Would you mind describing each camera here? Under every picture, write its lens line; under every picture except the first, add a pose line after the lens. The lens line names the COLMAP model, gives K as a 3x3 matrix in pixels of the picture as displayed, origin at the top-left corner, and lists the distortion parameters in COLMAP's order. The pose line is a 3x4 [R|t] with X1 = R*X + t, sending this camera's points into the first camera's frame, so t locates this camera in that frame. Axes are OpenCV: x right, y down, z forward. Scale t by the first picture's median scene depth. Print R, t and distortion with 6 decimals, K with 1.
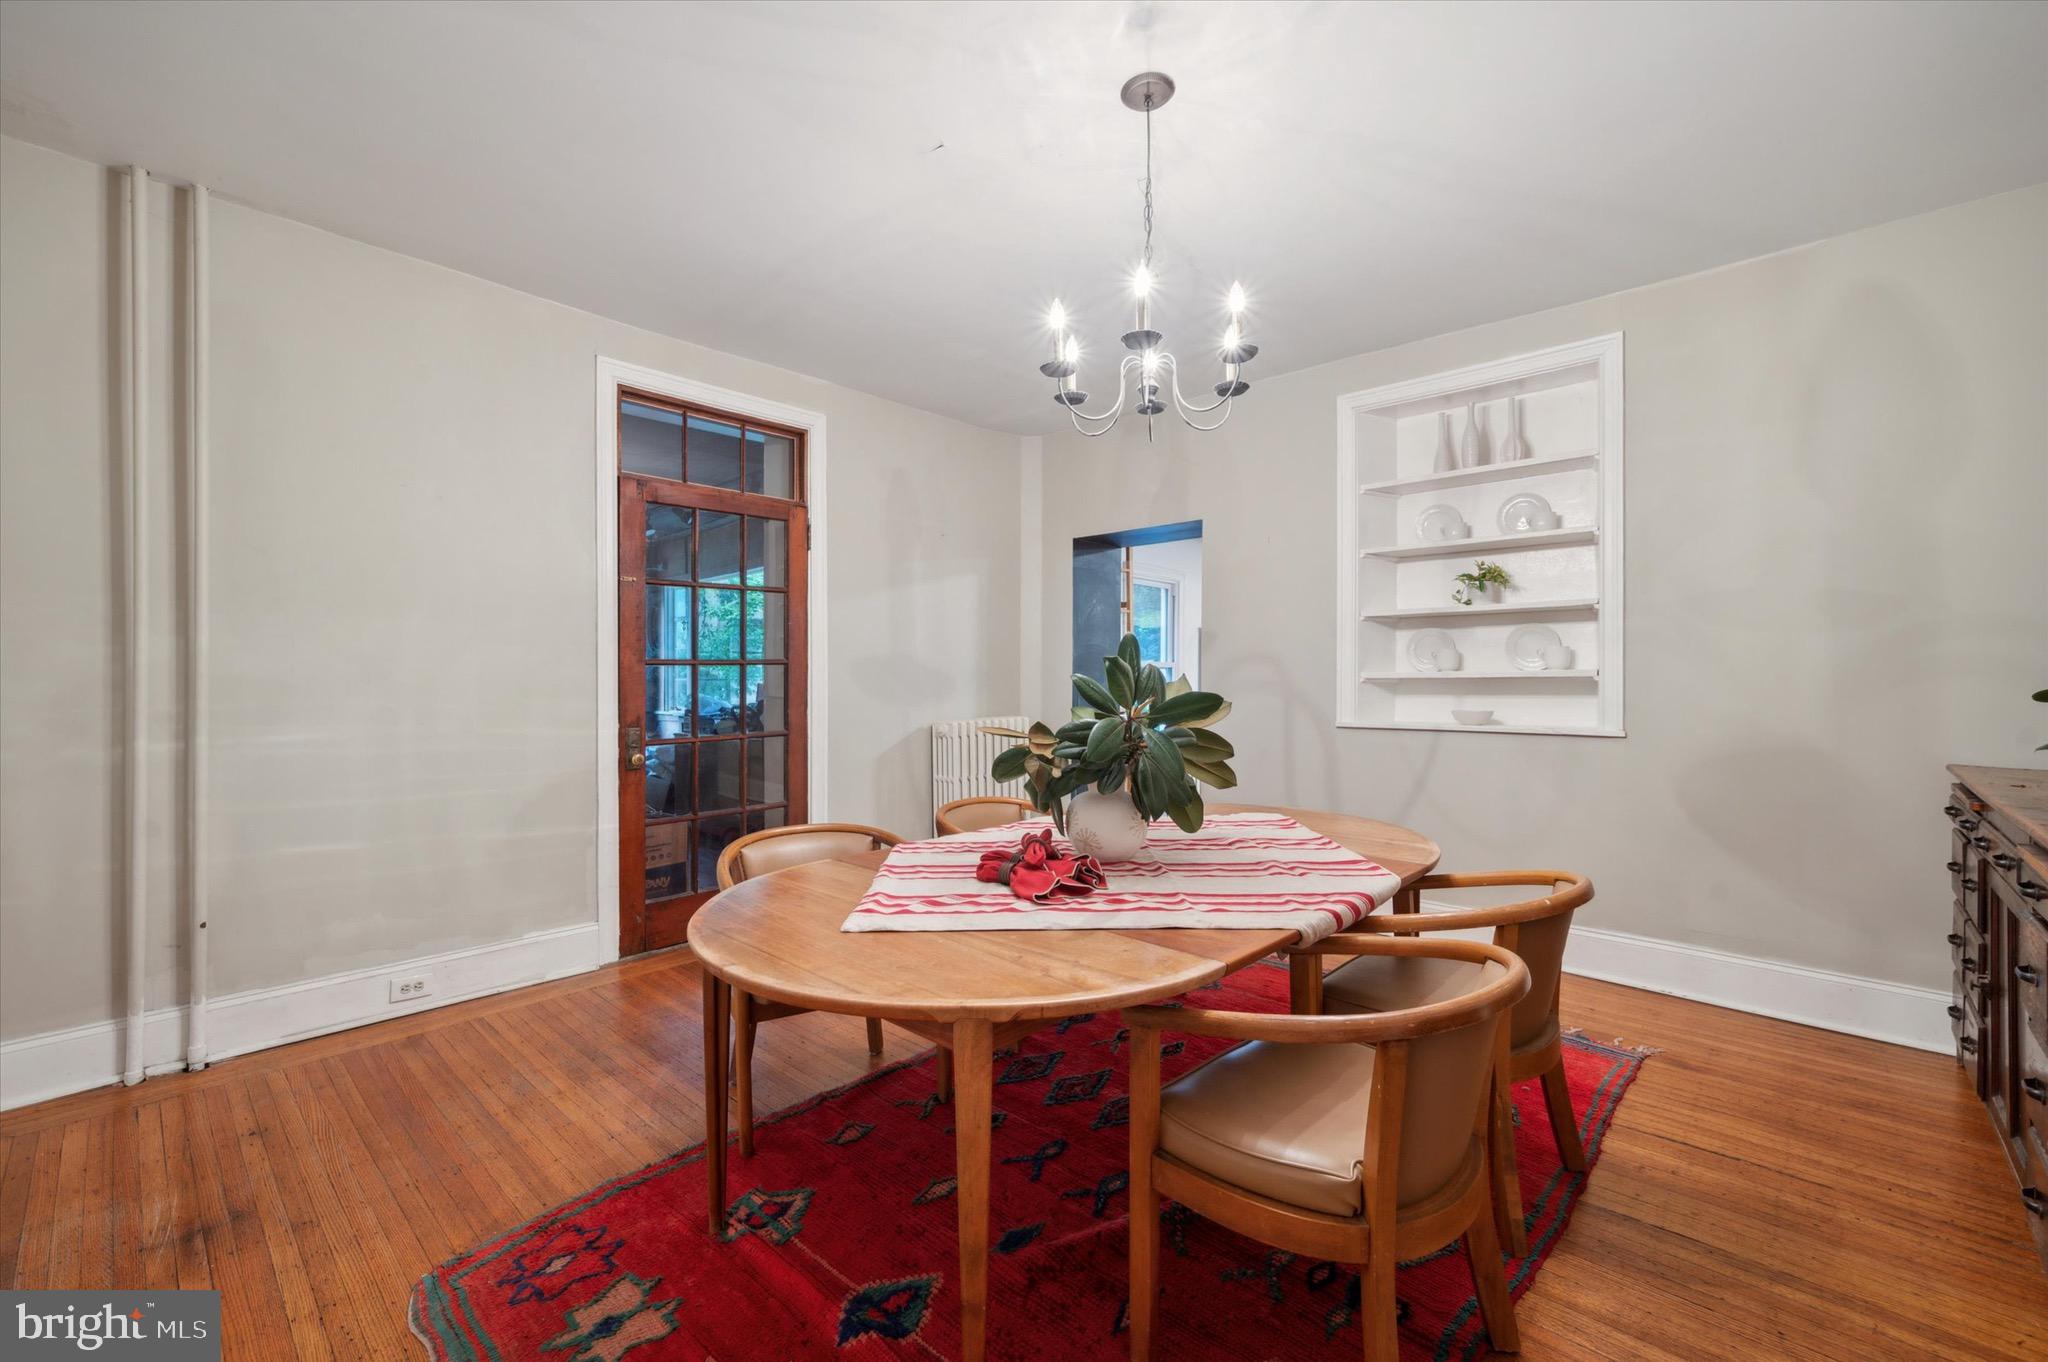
lens RADIAL K [[837.8, 0, 1019.2], [0, 837.8, 683.7], [0, 0, 1]] dist [0.001491, 0.000092]
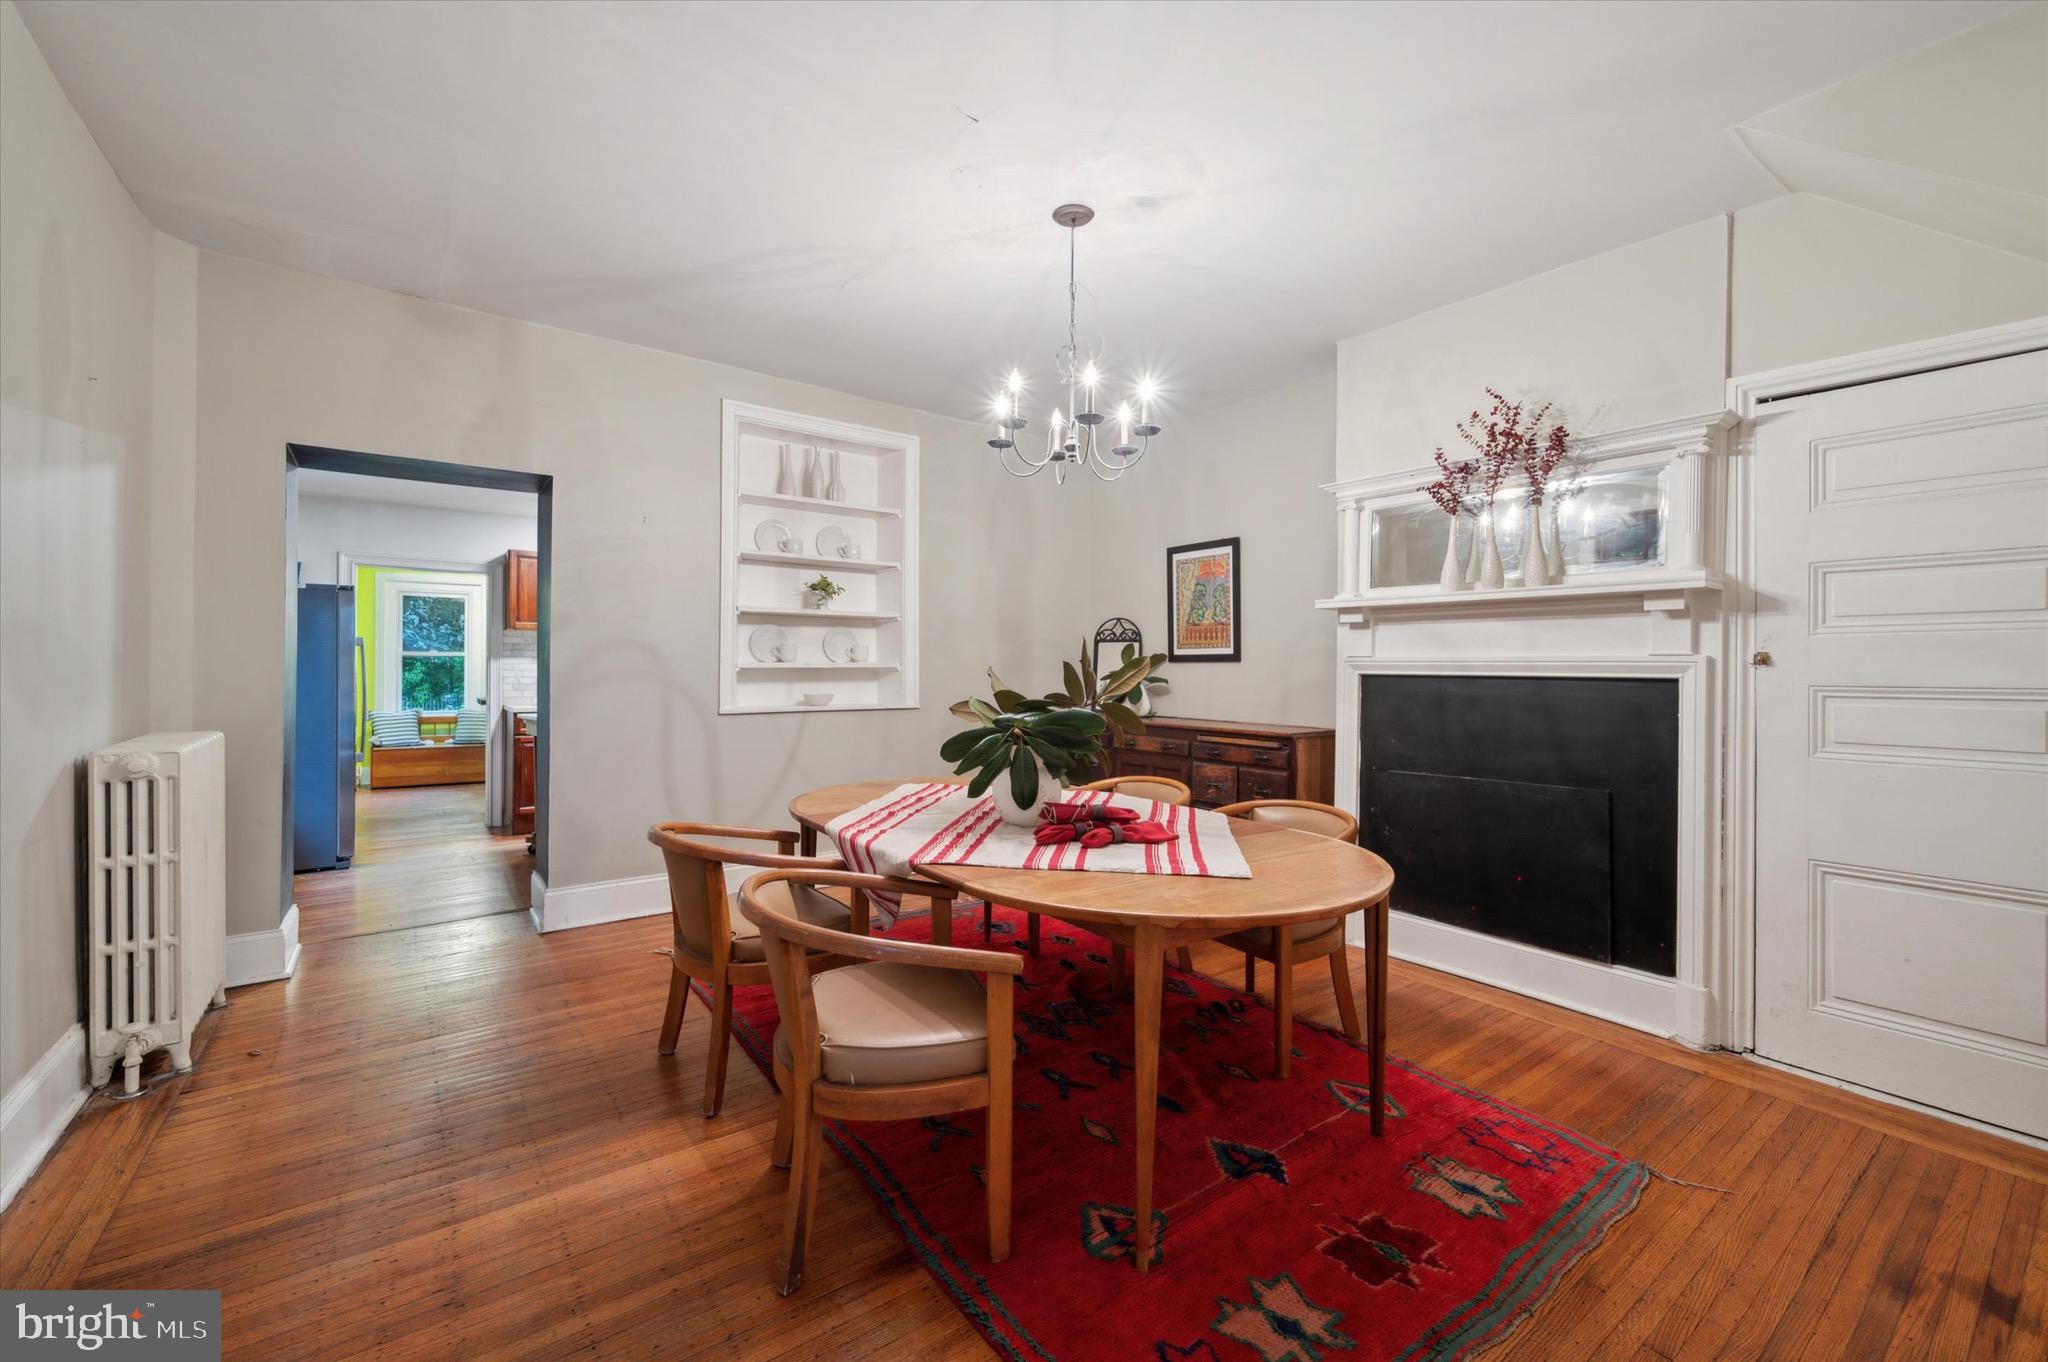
lens RADIAL K [[837.8, 0, 1019.2], [0, 837.8, 683.7], [0, 0, 1]] dist [0.001491, 0.000092]
pose [[0.191234, -0.020918, 0.981322, -0.623842], [-0.005524, 0.999734, 0.022387, -0.013395], [-0.981529, -0.009702, 0.191067, 0.460791]]
